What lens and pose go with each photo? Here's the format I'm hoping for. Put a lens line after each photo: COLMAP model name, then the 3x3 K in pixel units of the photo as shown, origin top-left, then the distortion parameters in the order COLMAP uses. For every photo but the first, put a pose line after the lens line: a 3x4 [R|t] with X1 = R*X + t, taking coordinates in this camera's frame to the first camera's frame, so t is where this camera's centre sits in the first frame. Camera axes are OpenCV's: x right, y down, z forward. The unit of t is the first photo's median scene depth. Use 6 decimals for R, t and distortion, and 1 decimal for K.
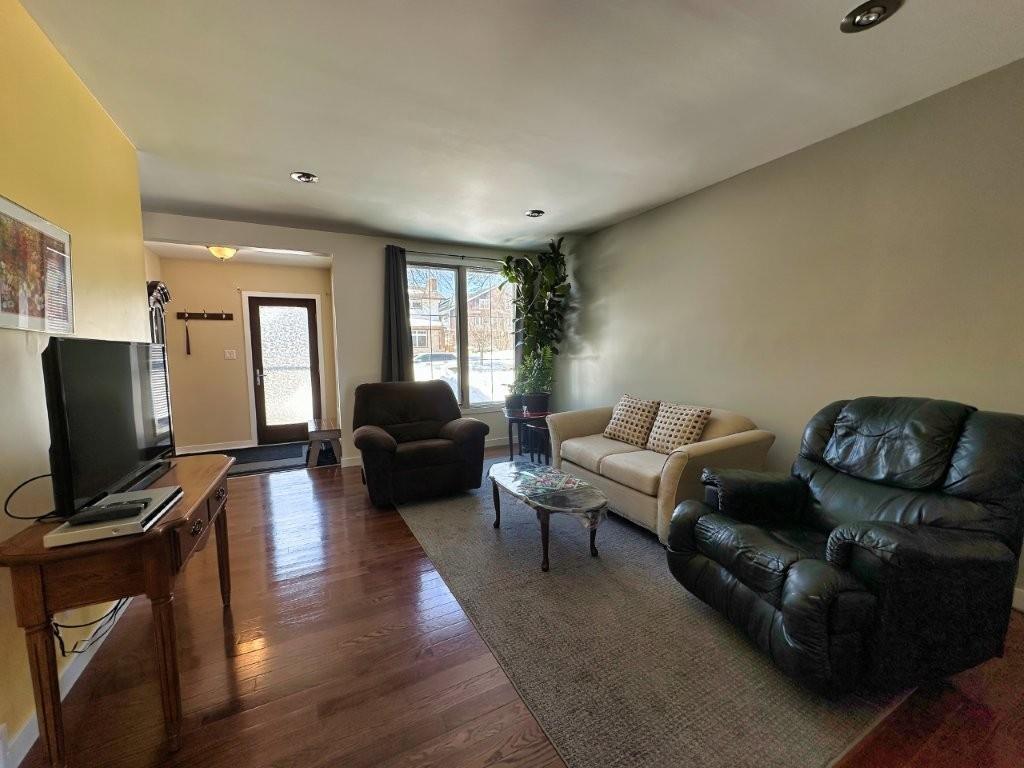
lens RADIAL K [[407.4, 0, 512.0], [0, 407.4, 384.0], [0, 0, 1]] dist [-0.003792, 0.000556]
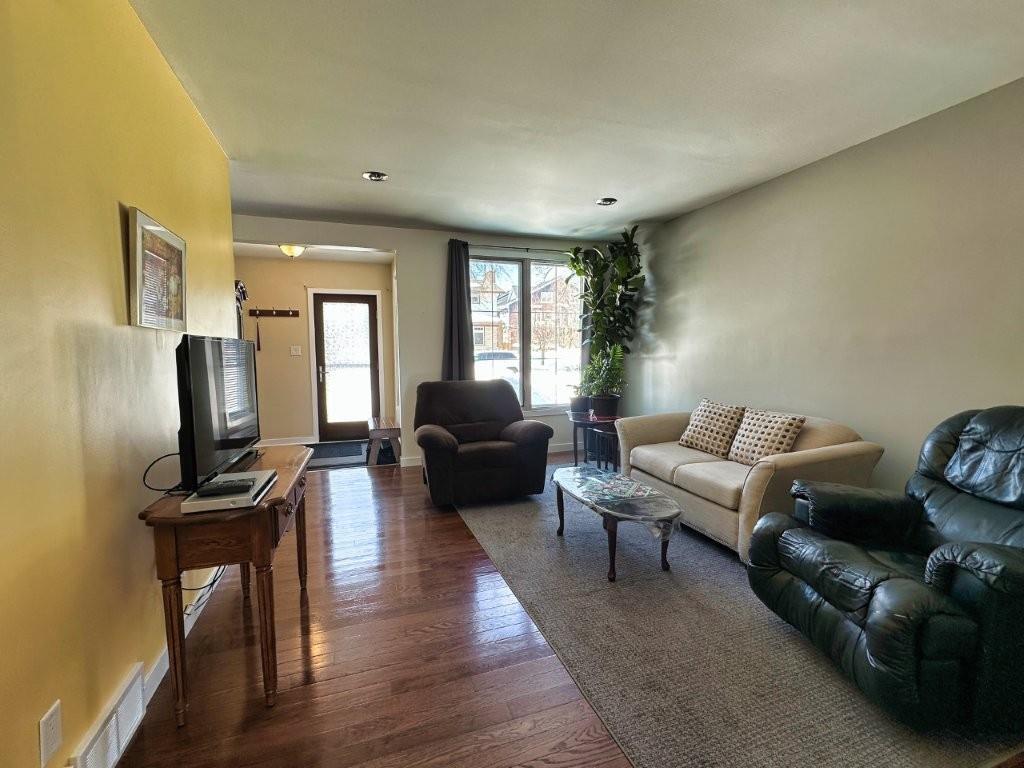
lens RADIAL K [[451.9, 0, 512.0], [0, 451.9, 384.0], [0, 0, 1]] dist [-0.000770, 0.000391]
pose [[0.990019, 0.018025, -0.139779, -0.006901], [-0.018627, 0.999822, -0.003001, 0.004582], [0.139700, 0.005575, 0.990178, -0.057418]]
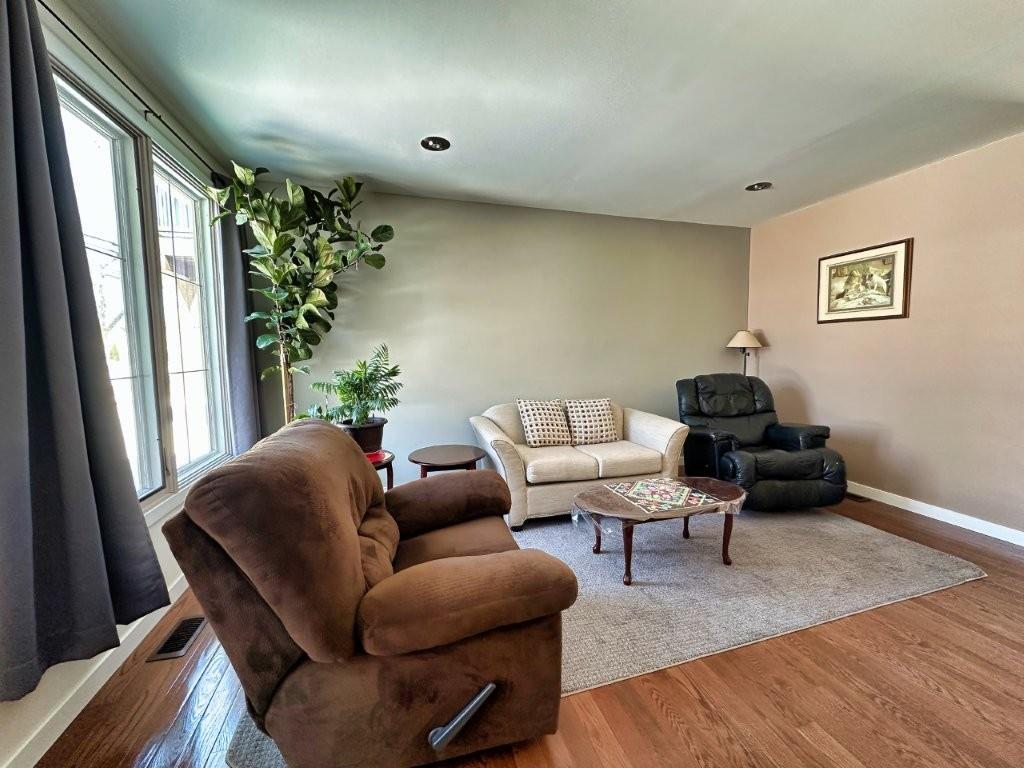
lens RADIAL K [[407.4, 0, 512.0], [0, 407.4, 384.0], [0, 0, 1]] dist [-0.003792, 0.000556]
pose [[0.195431, -0.066051, 0.978491, -0.709911], [0.087263, 0.994943, 0.049732, -0.062692], [-0.976827, 0.075667, 0.200206, 0.928750]]
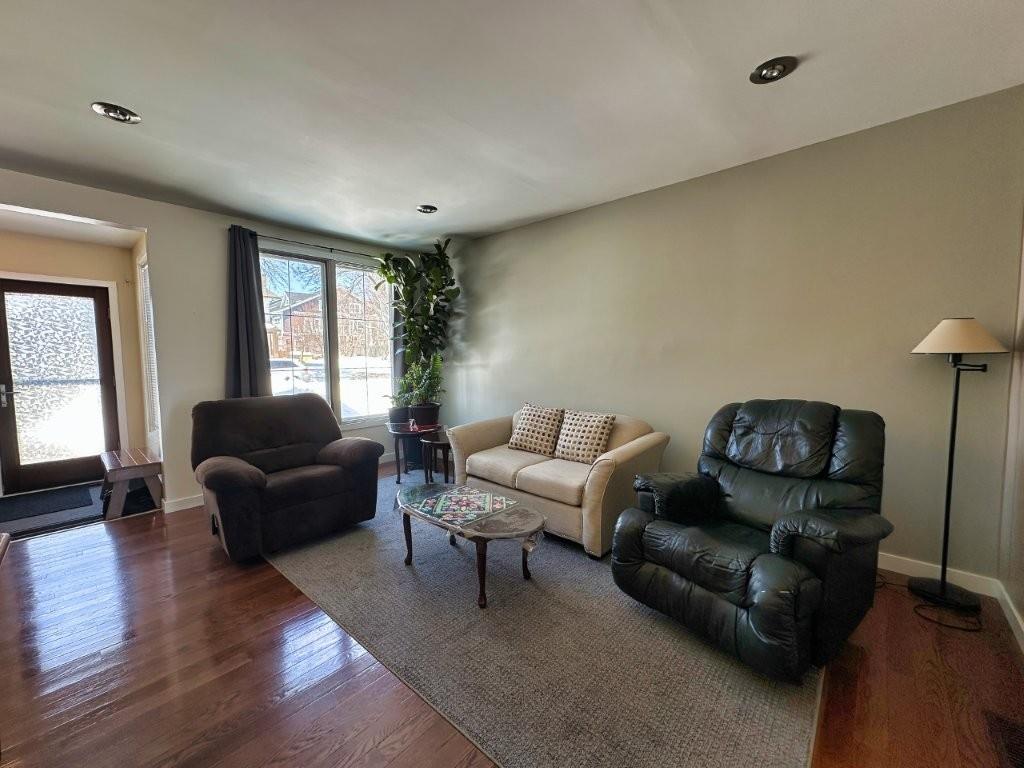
lens RADIAL K [[407.4, 0, 512.0], [0, 407.4, 384.0], [0, 0, 1]] dist [-0.003792, 0.000556]
pose [[0.933976, -0.019985, 0.356775, -0.119539], [0.025711, 0.999605, -0.011314, -0.011820], [-0.356408, 0.019740, 0.934122, 0.099323]]
